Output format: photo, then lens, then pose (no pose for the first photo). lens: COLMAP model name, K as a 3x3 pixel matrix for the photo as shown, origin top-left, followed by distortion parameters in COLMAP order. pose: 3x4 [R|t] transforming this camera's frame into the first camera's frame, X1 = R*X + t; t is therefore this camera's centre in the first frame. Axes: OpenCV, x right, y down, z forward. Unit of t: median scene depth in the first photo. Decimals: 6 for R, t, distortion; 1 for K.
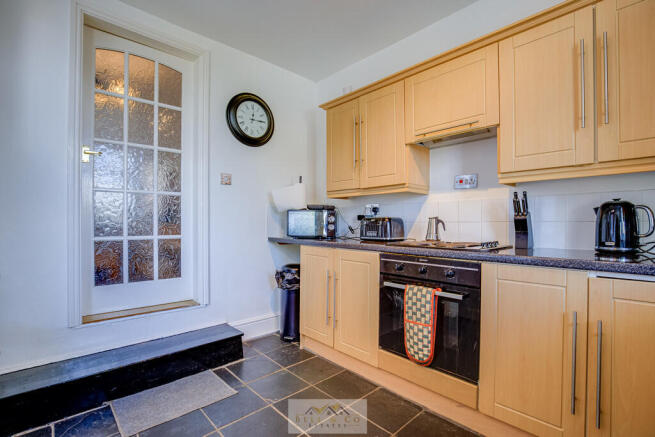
lens RADIAL K [[313.0, 0, 332.2], [0, 313.0, 222.0], [0, 0, 1]] dist [-0.002231, 0.001640]
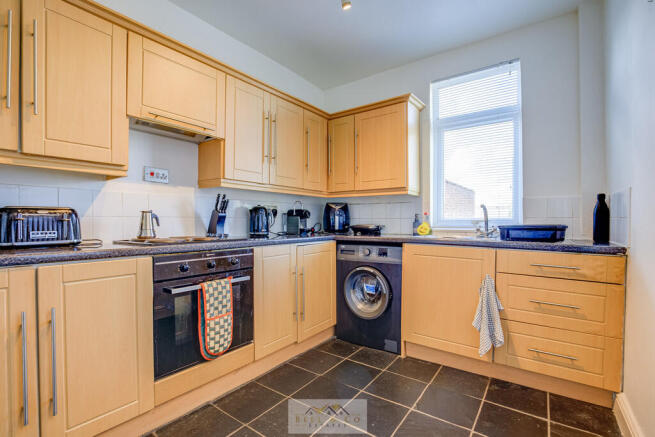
lens RADIAL K [[313.0, 0, 331.4], [0, 313.0, 222.4], [0, 0, 1]] dist [-0.002231, 0.001640]
pose [[-0.210259, -0.001789, 0.977644, -0.761910], [-0.002146, 0.999997, 0.001369, 0.016365], [-0.977643, -0.001810, -0.210262, 0.826298]]
